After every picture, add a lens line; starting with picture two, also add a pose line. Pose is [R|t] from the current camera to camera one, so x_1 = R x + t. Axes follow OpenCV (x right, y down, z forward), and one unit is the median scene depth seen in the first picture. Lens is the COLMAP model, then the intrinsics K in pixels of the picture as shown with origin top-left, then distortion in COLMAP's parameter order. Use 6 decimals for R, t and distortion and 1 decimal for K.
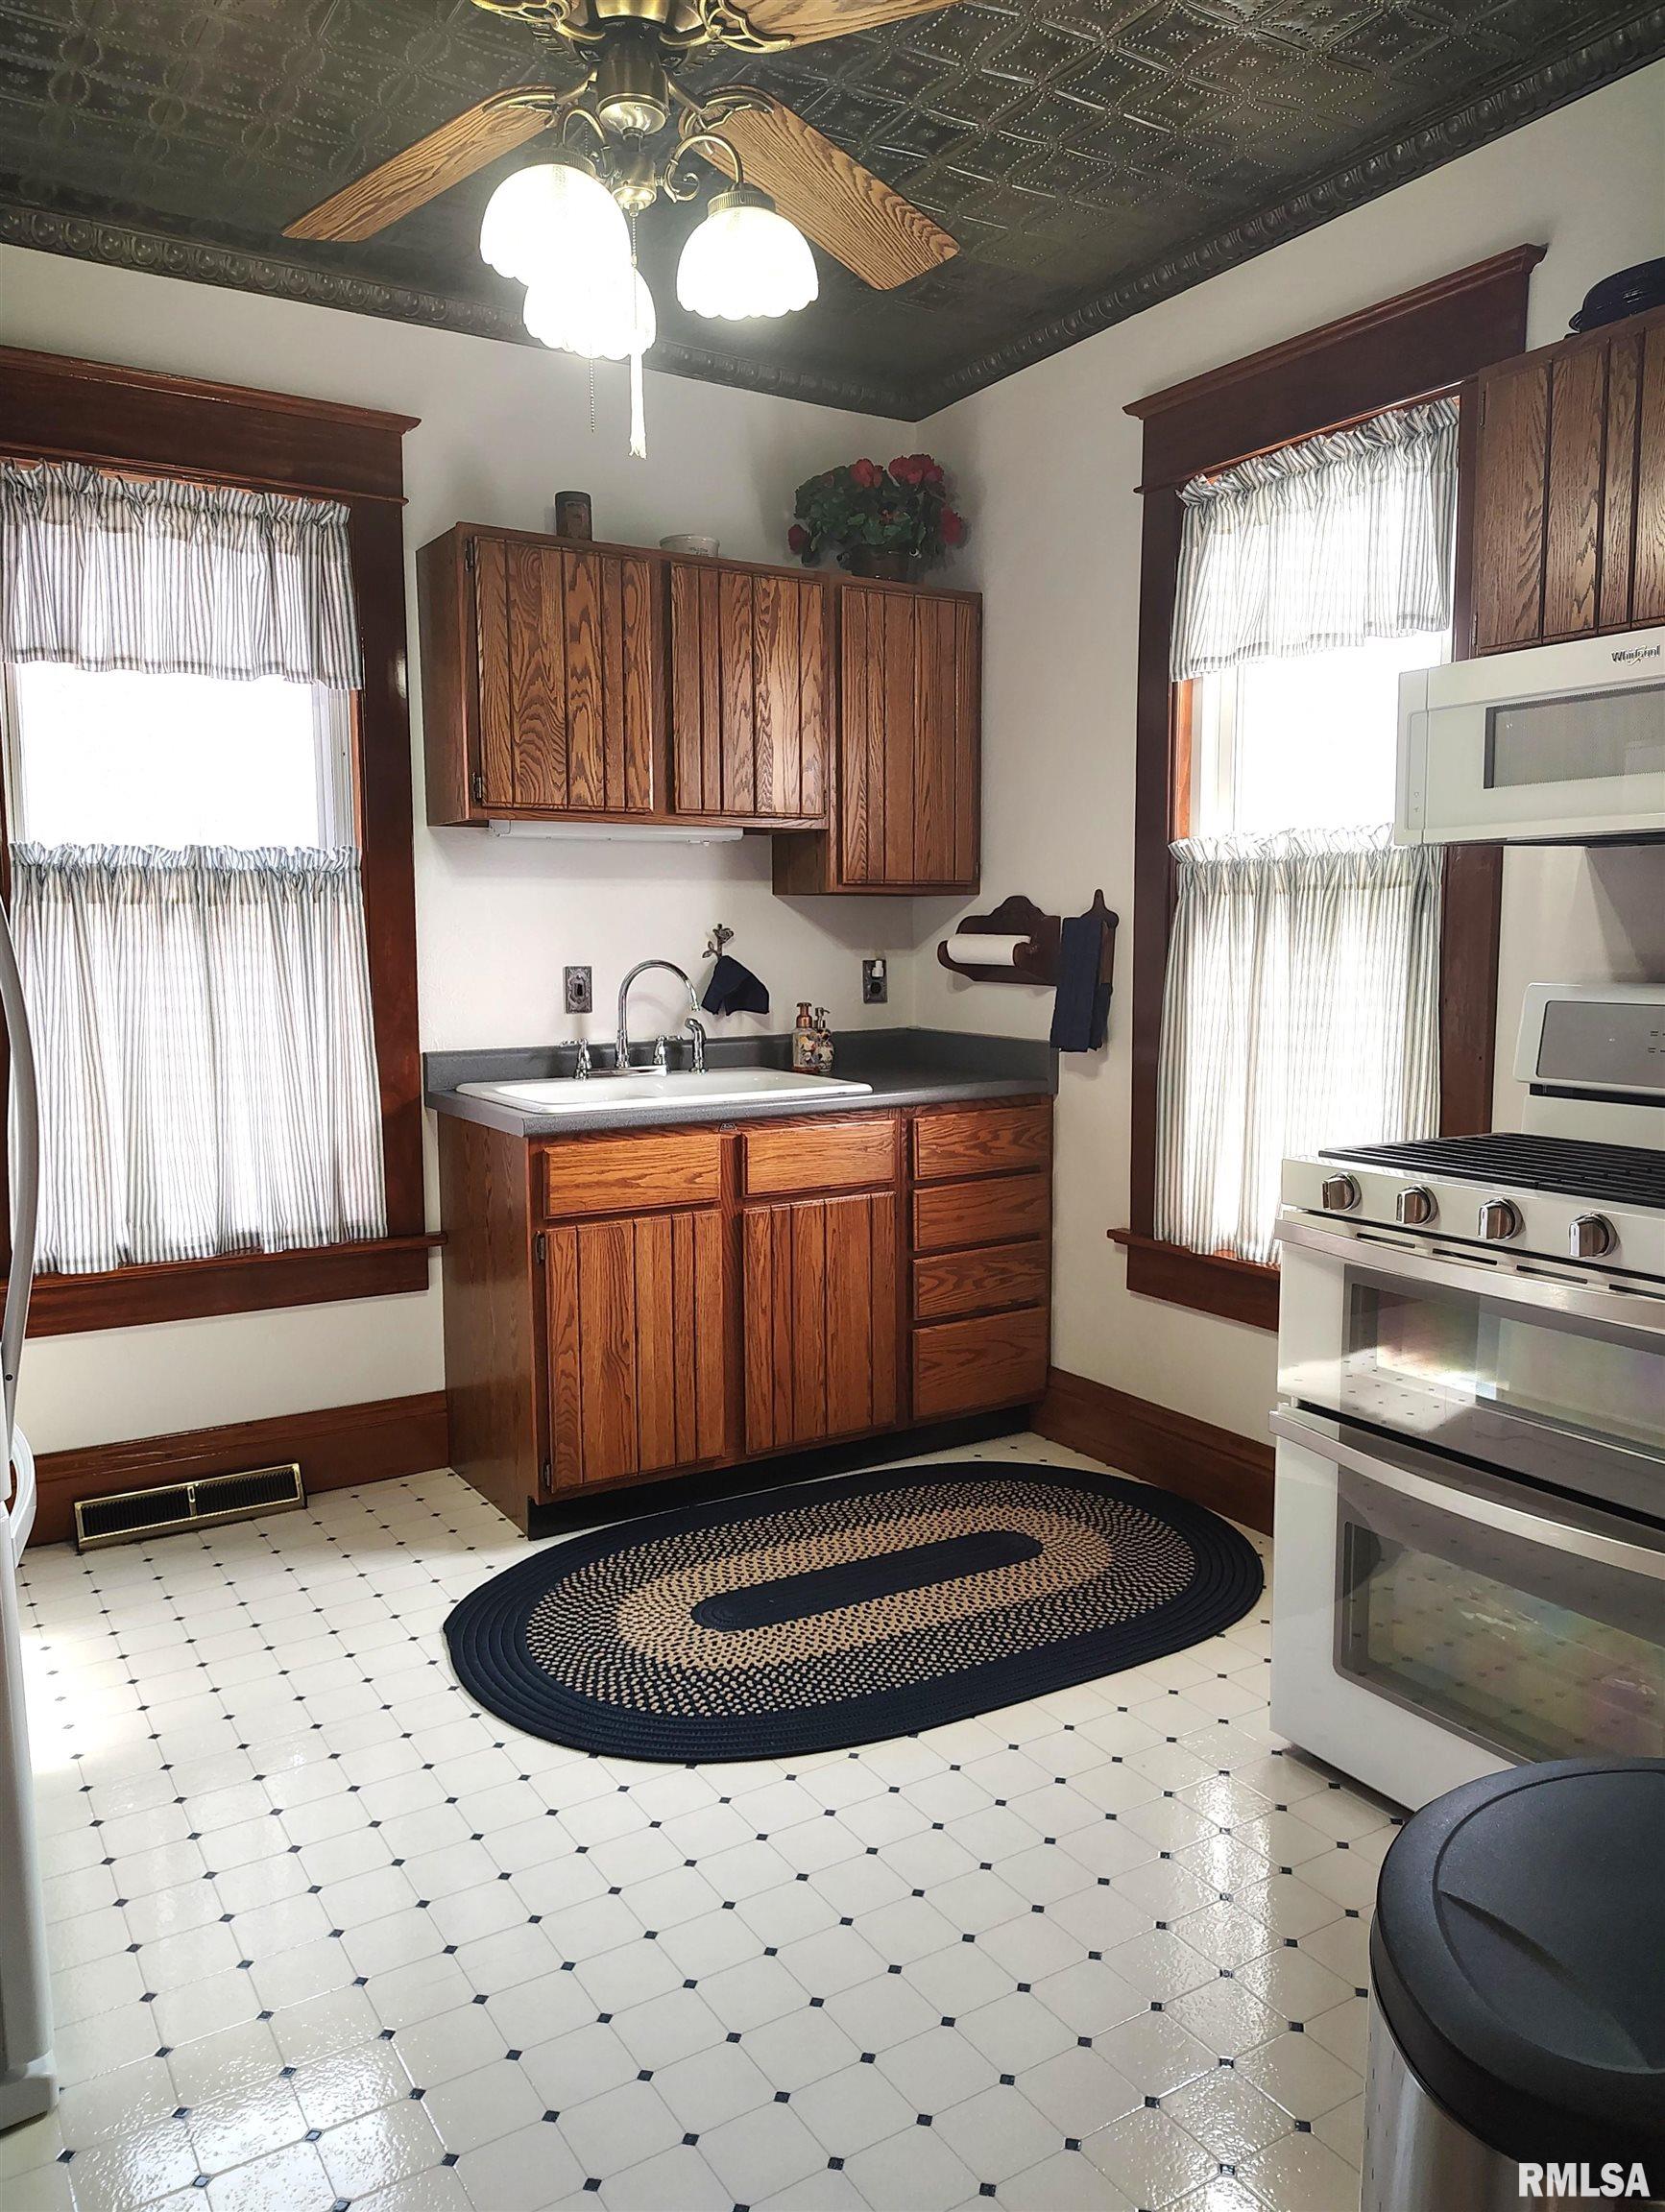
lens RADIAL K [[1585.4, 0, 831.8], [0, 1585.4, 1108.8], [0, 0, 1]] dist [0.070304, -0.092789]
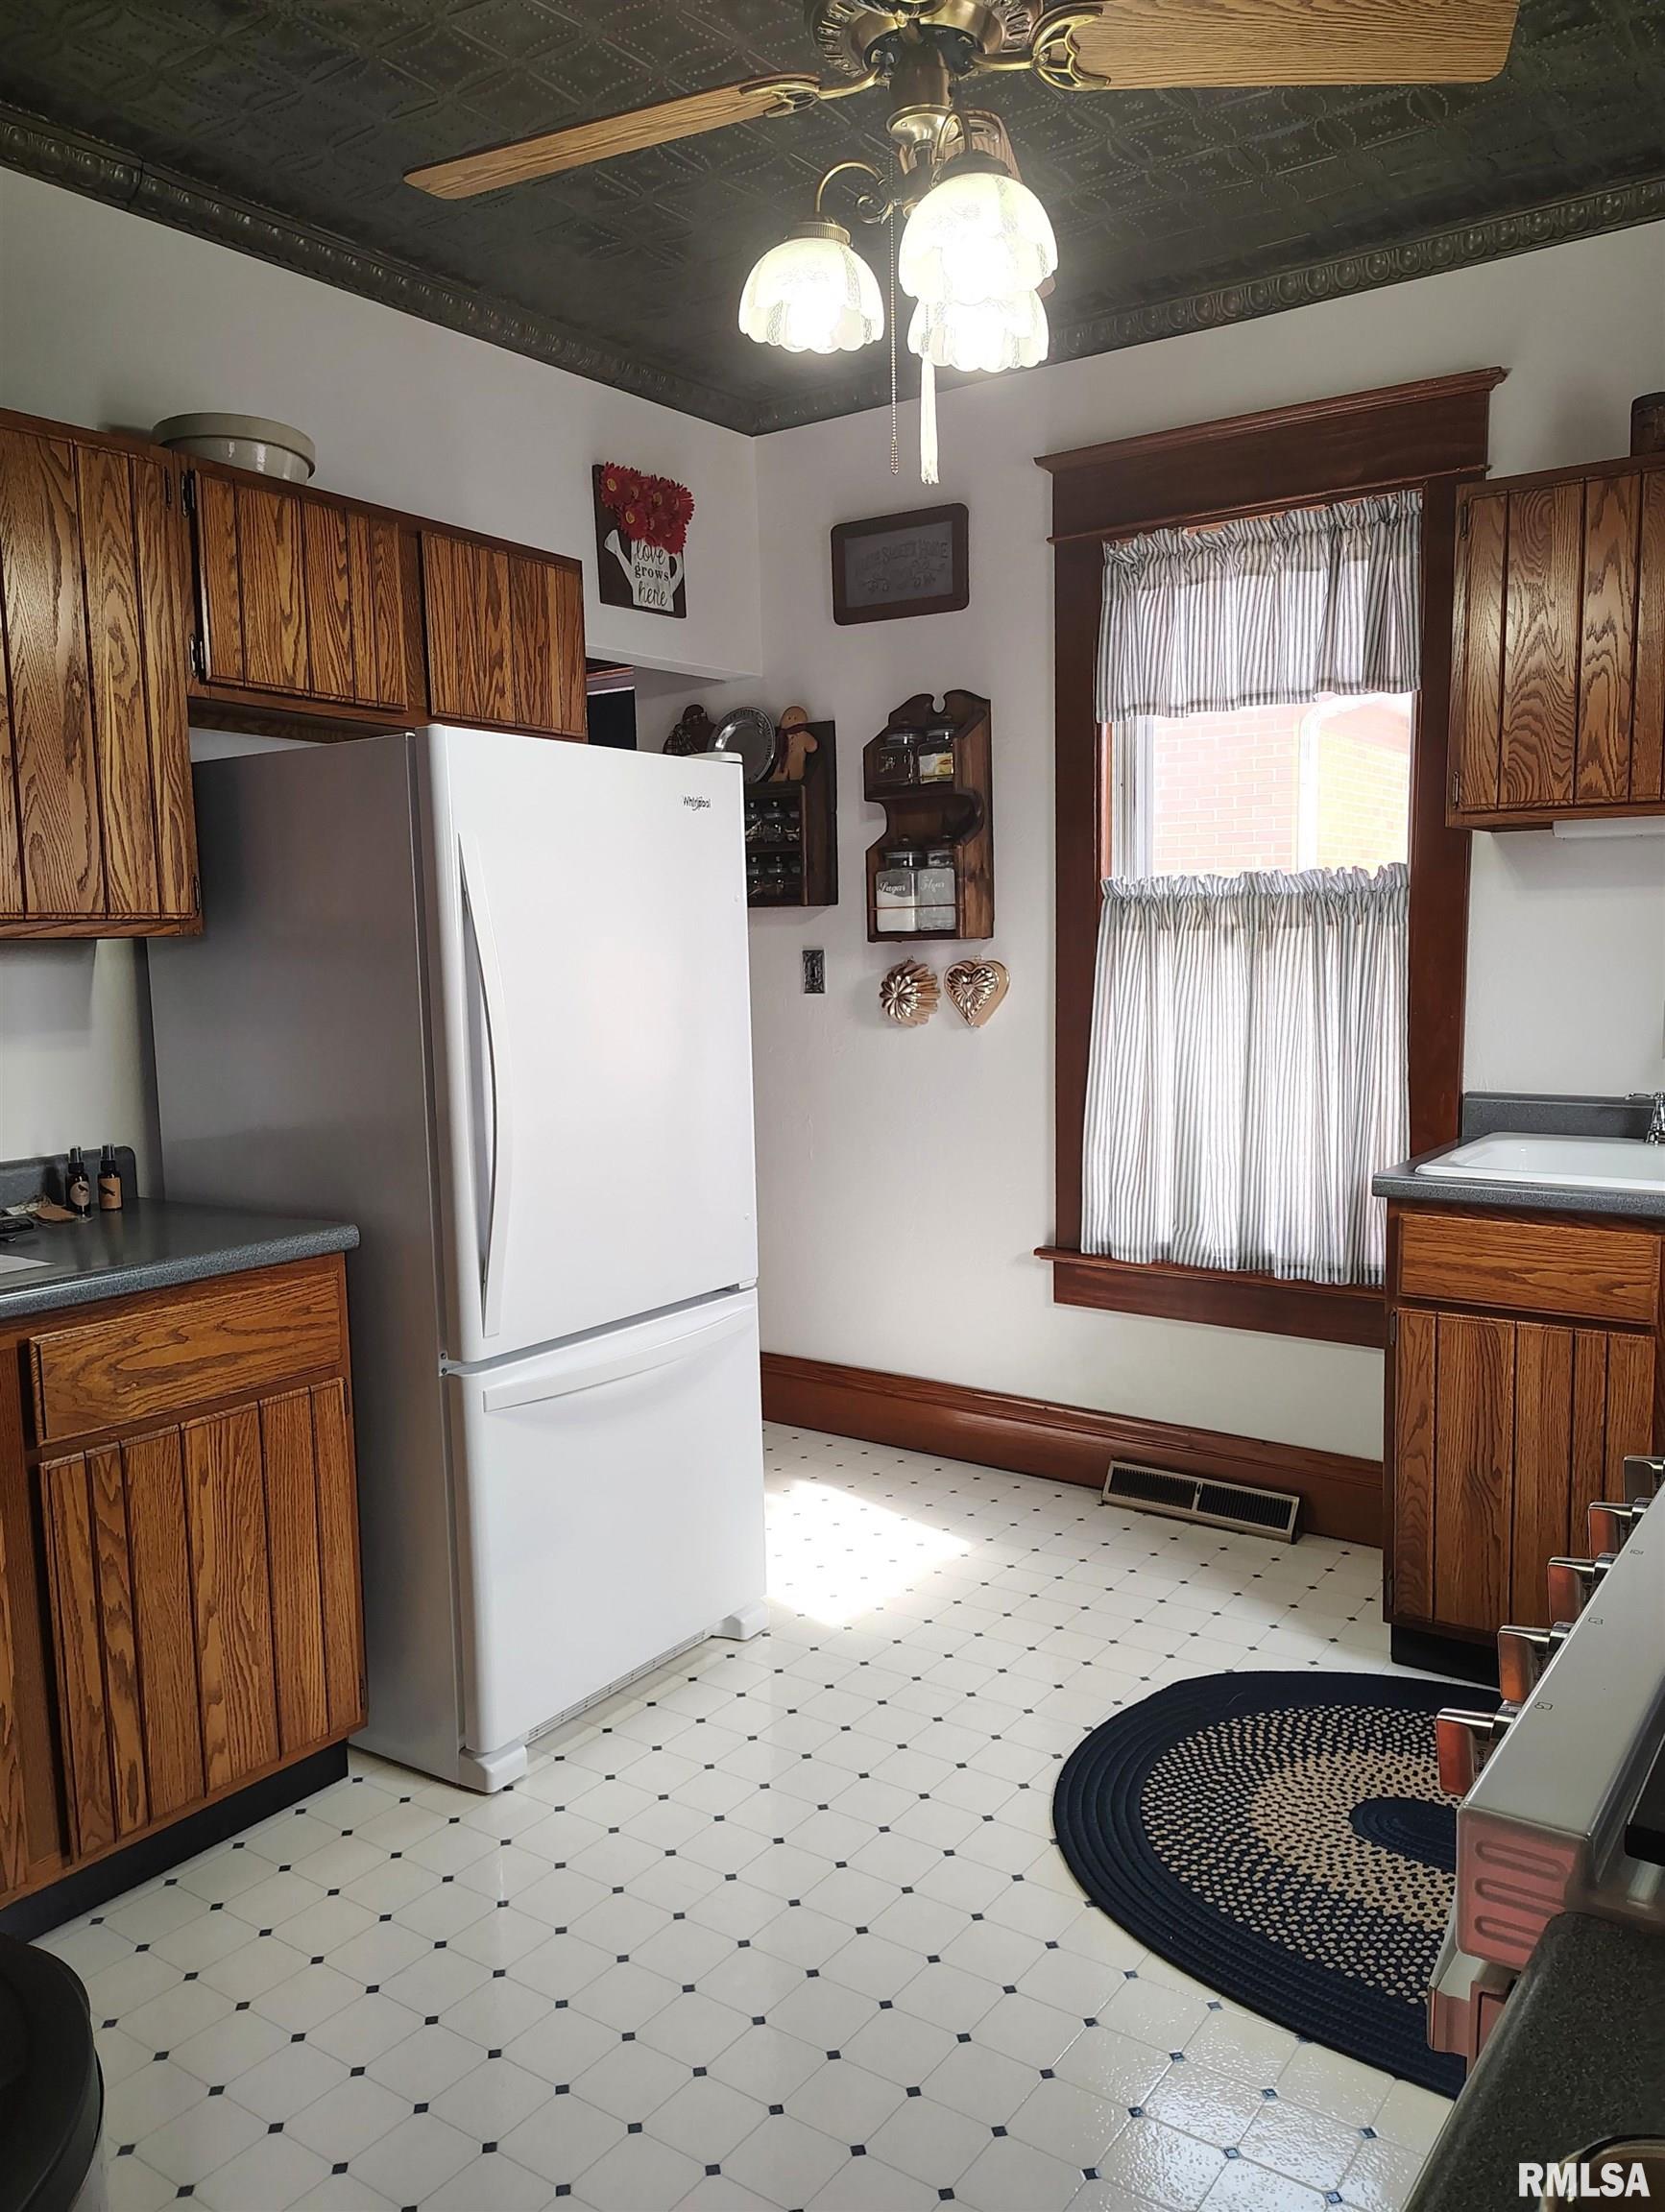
lens RADIAL K [[1618.9, 0, 836.3], [0, 1618.9, 1129.6], [0, 0, 1]] dist [0.073319, -0.114600]
pose [[0.379459, 0.106908, -0.919011, 0.479451], [-0.091136, 0.992790, 0.077861, -0.057519], [0.920709, 0.054210, 0.386466, 0.359037]]
